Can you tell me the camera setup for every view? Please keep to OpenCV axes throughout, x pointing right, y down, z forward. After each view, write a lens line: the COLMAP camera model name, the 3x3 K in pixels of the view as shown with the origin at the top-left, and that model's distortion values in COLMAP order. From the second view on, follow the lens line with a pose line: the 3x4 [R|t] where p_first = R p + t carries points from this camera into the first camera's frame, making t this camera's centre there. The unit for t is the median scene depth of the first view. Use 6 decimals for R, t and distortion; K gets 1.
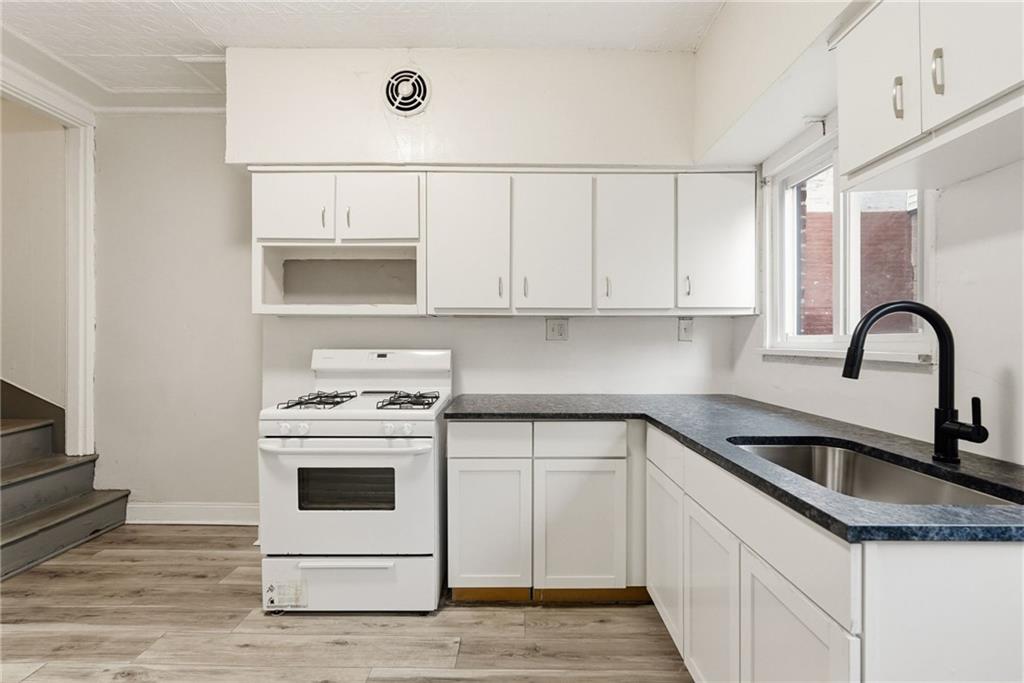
lens RADIAL K [[459.3, 0, 508.7], [0, 459.3, 342.8], [0, 0, 1]] dist [0.000310, 0.001905]
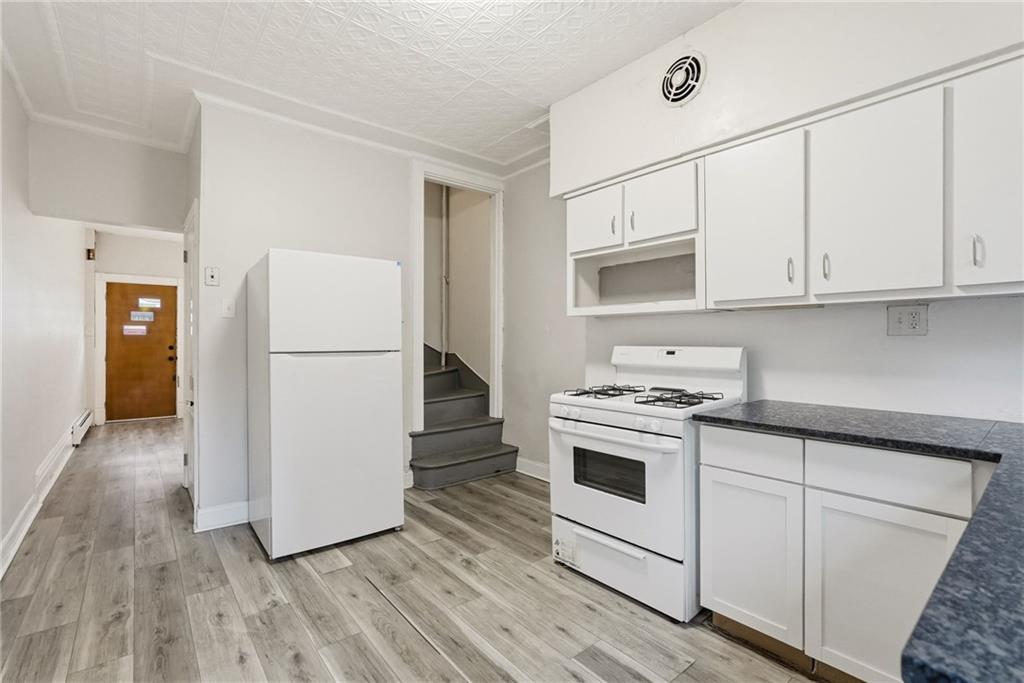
lens RADIAL K [[473.5, 0, 517.6], [0, 473.5, 342.0], [0, 0, 1]] dist [-0.002488, 0.001118]
pose [[0.645042, -0.000159, -0.764147, 0.320643], [-0.003894, 0.999986, -0.003495, 0.009997], [0.764137, 0.005230, 0.645032, 0.097620]]
